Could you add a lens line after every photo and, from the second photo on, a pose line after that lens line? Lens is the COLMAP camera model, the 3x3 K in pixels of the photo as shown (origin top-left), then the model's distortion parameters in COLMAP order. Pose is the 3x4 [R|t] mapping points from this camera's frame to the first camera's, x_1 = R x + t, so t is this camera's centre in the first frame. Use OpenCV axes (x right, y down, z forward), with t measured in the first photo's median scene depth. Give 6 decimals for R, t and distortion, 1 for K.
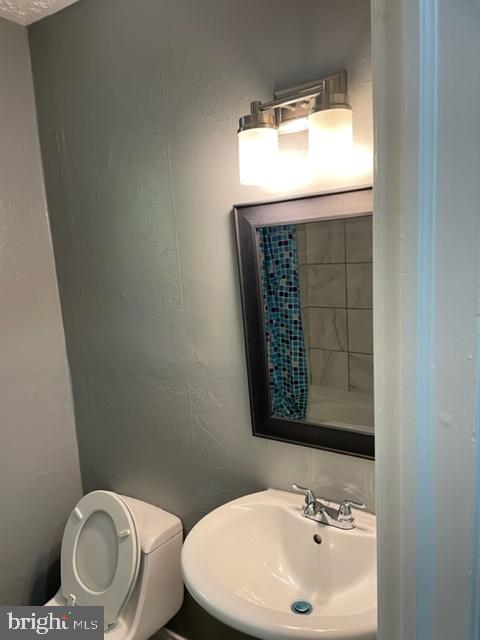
lens RADIAL K [[482.9, 0, 239.4], [0, 482.9, 321.0], [0, 0, 1]] dist [0.098599, -0.137350]
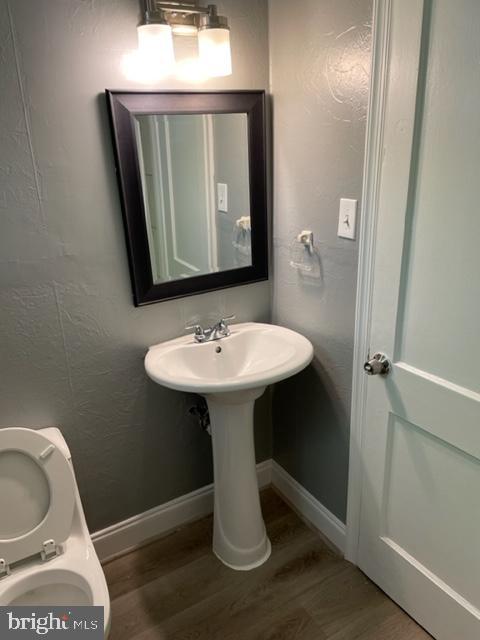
lens RADIAL K [[482.9, 0, 239.4], [0, 482.9, 321.0], [0, 0, 1]] dist [0.098599, -0.137350]
pose [[0.404969, -0.263833, 0.875438, -0.889209], [0.151377, 0.963597, 0.220376, 0.049996], [-0.901712, 0.043276, 0.430165, 0.281584]]
